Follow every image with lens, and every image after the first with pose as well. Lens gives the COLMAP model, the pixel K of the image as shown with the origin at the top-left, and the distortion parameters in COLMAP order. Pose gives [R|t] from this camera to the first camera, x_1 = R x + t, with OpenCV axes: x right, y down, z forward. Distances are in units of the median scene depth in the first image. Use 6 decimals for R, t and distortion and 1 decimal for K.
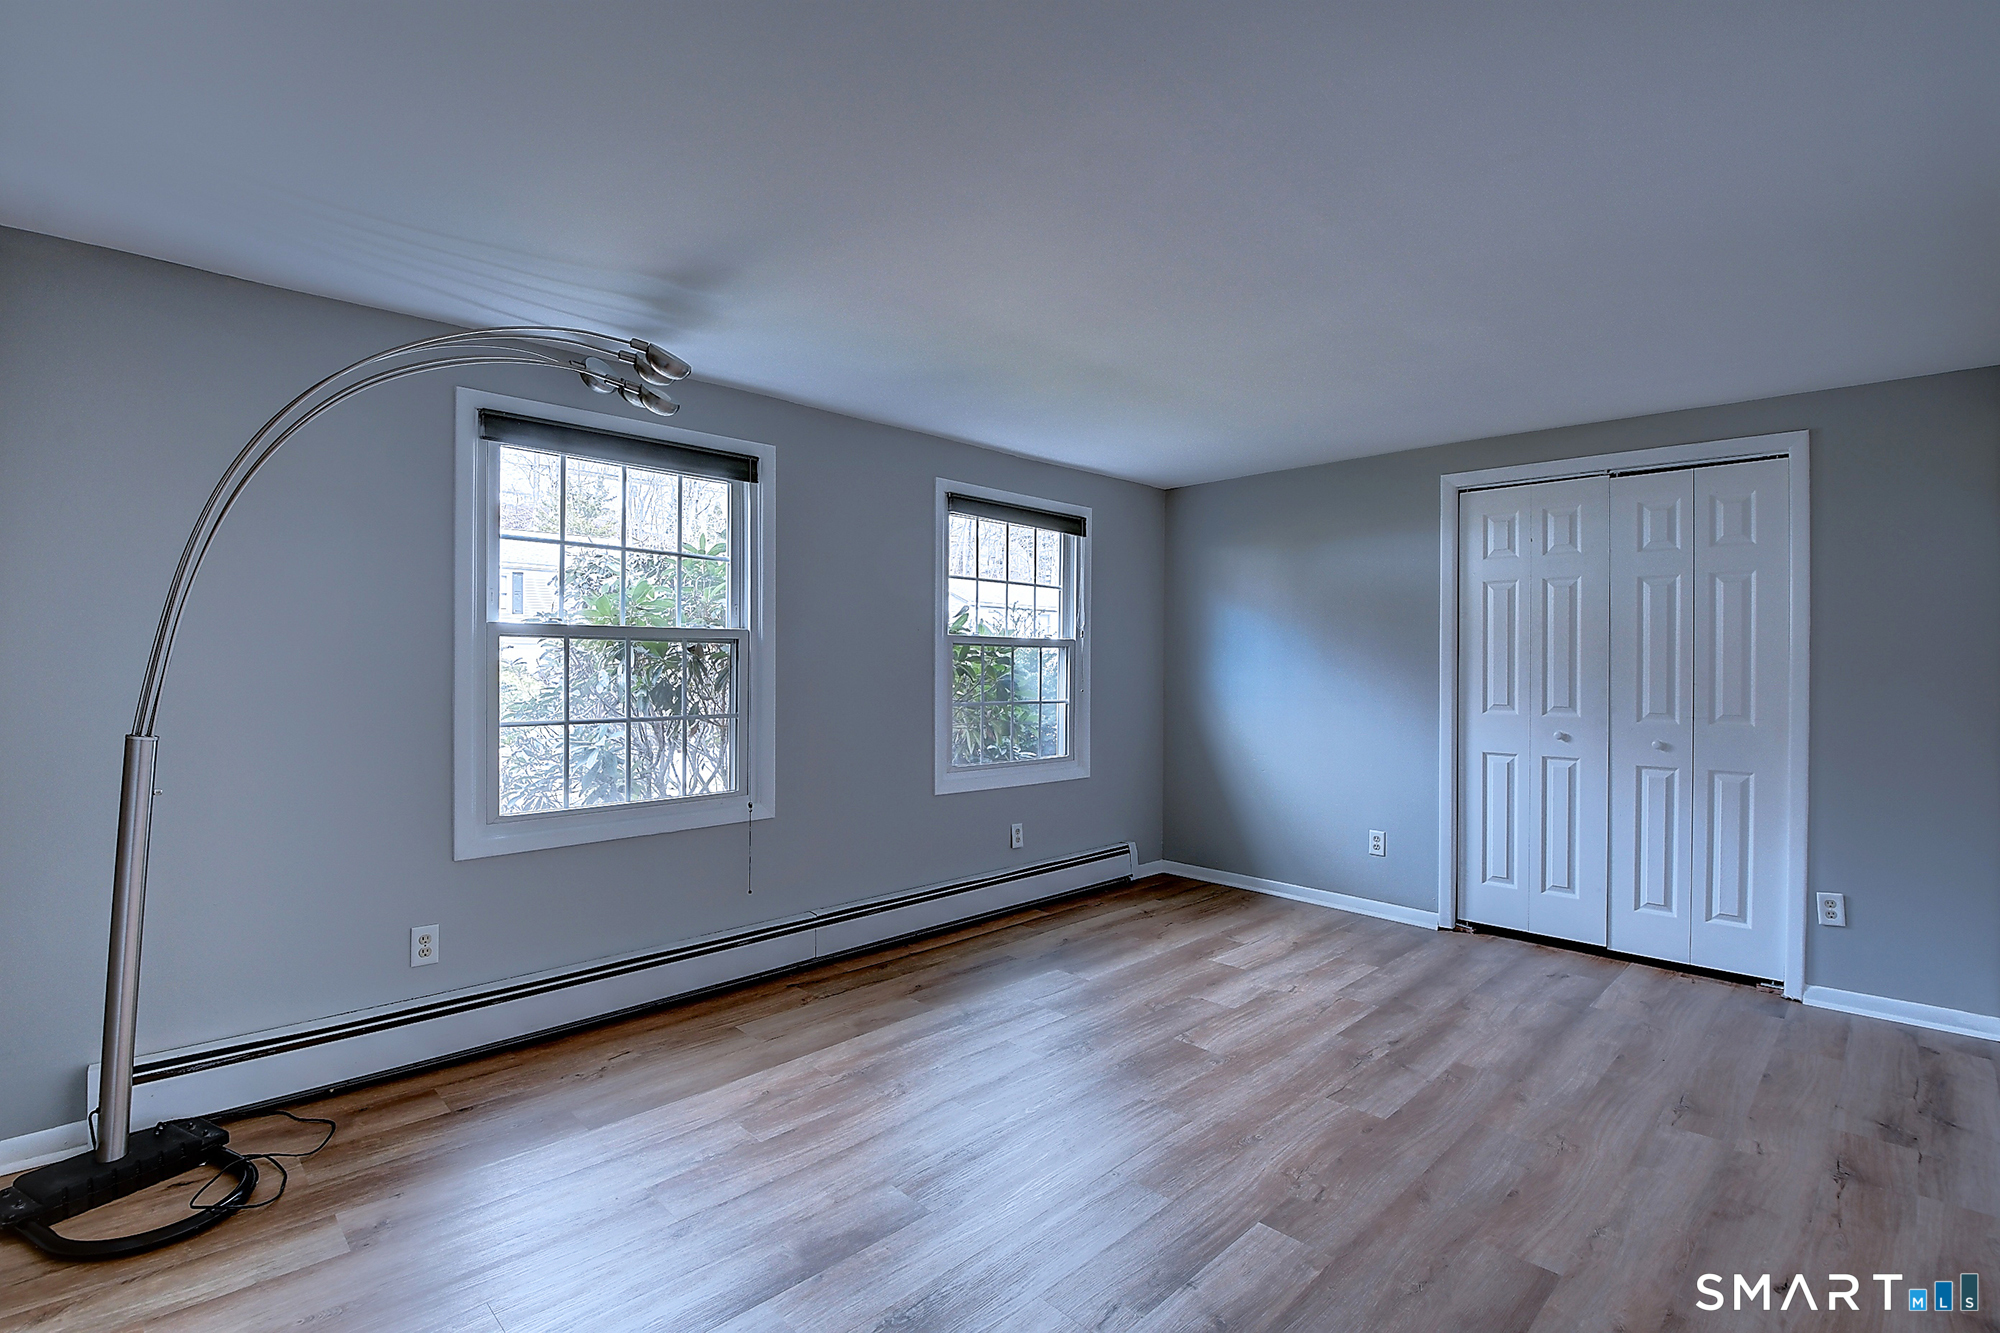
lens RADIAL K [[909.6, 0, 978.3], [0, 909.6, 664.0], [0, 0, 1]] dist [0.016973, -0.026956]
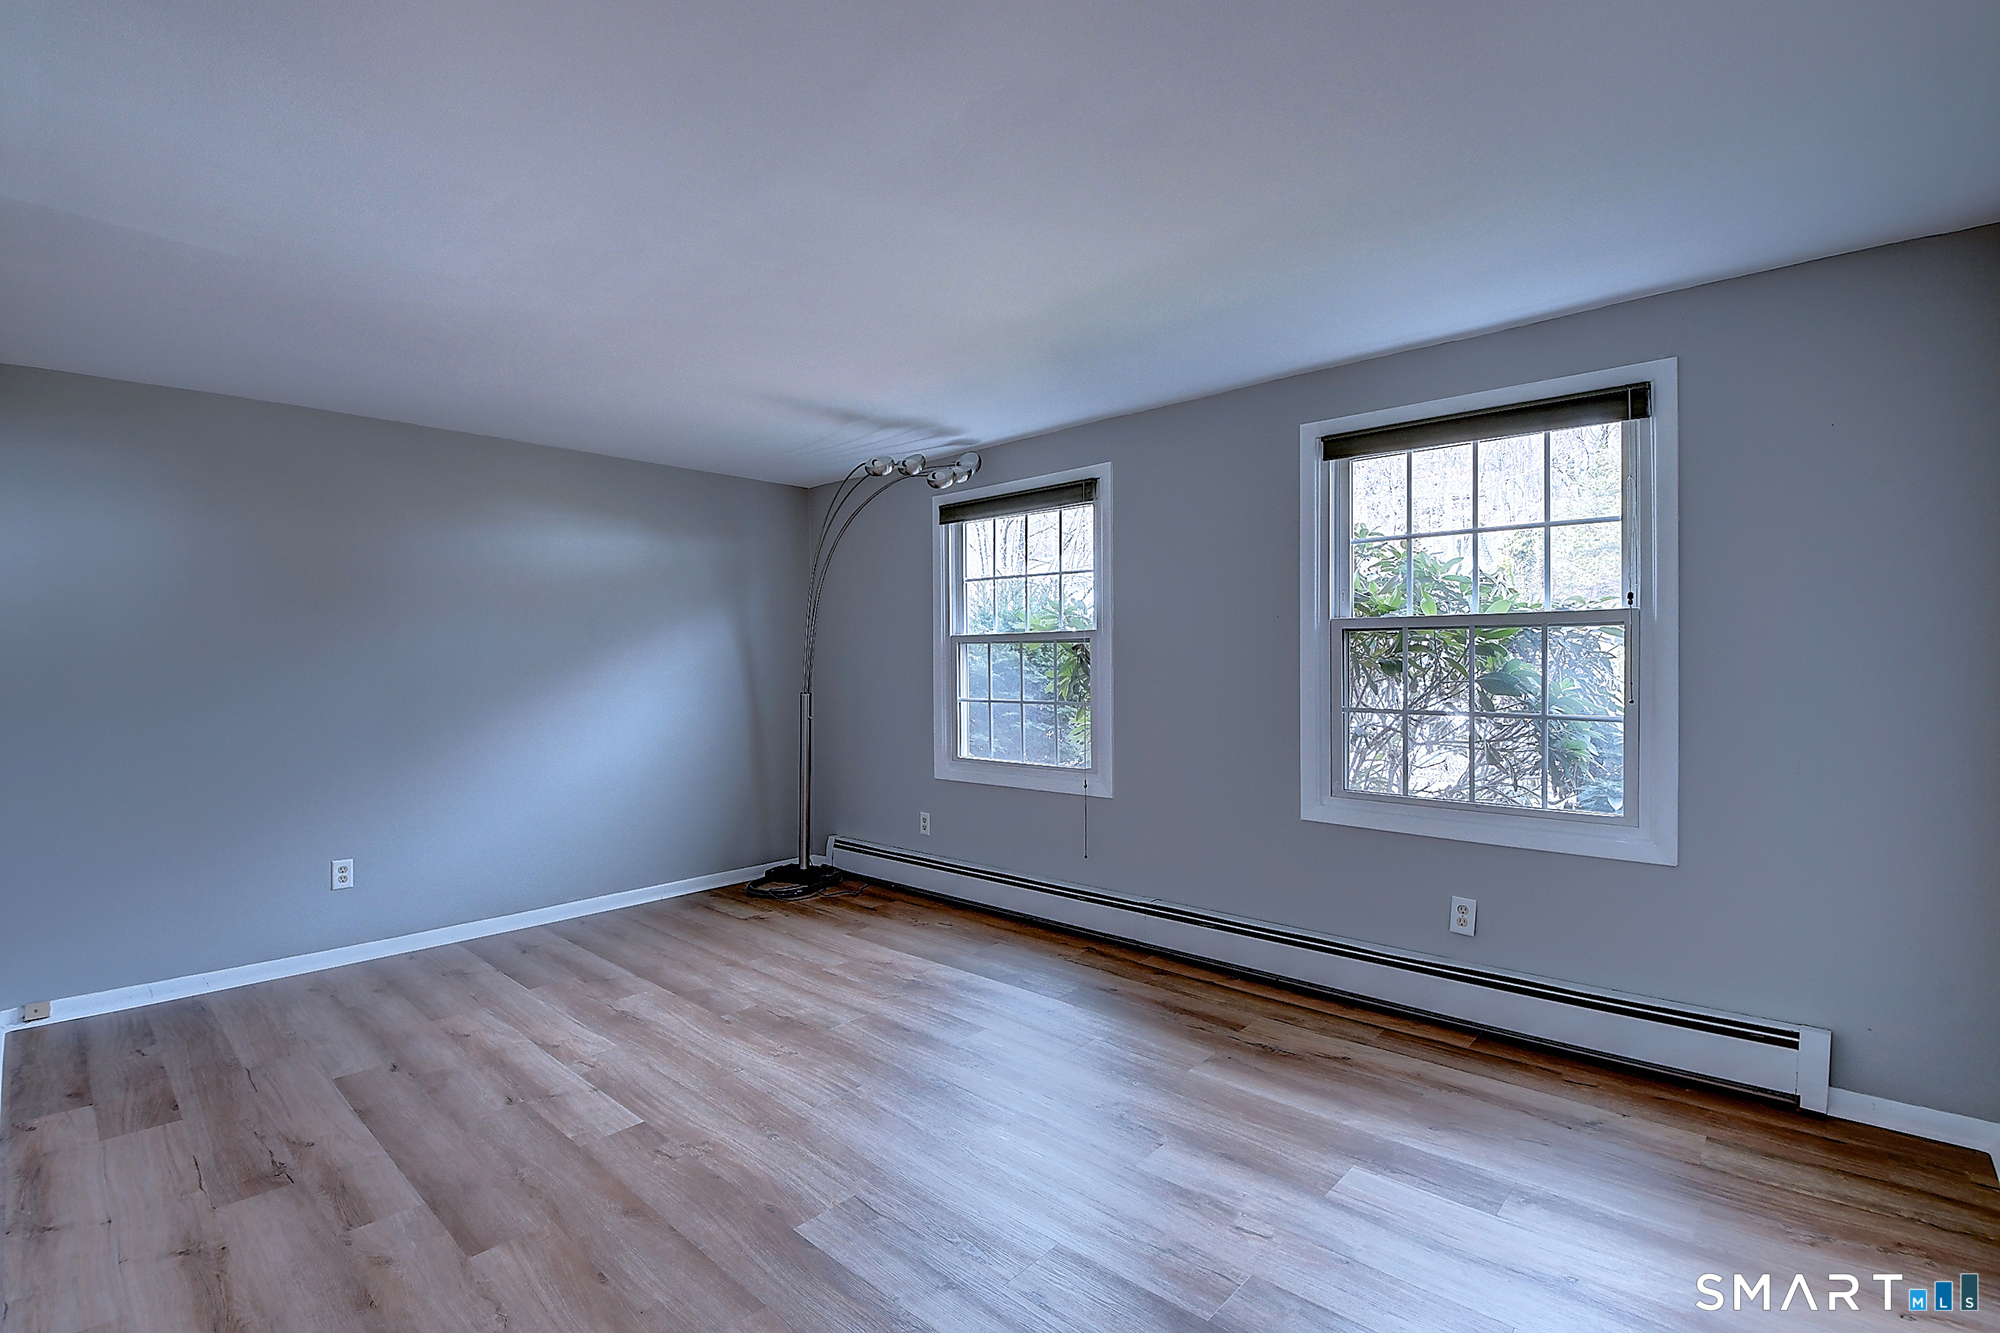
lens RADIAL K [[909.6, 0, 978.3], [0, 909.6, 664.0], [0, 0, 1]] dist [0.016973, -0.026956]
pose [[0.051084, -0.001766, -0.998693, 0.904605], [0.007384, 0.999972, -0.001391, 0.005786], [0.998667, -0.007303, 0.051096, 0.813036]]
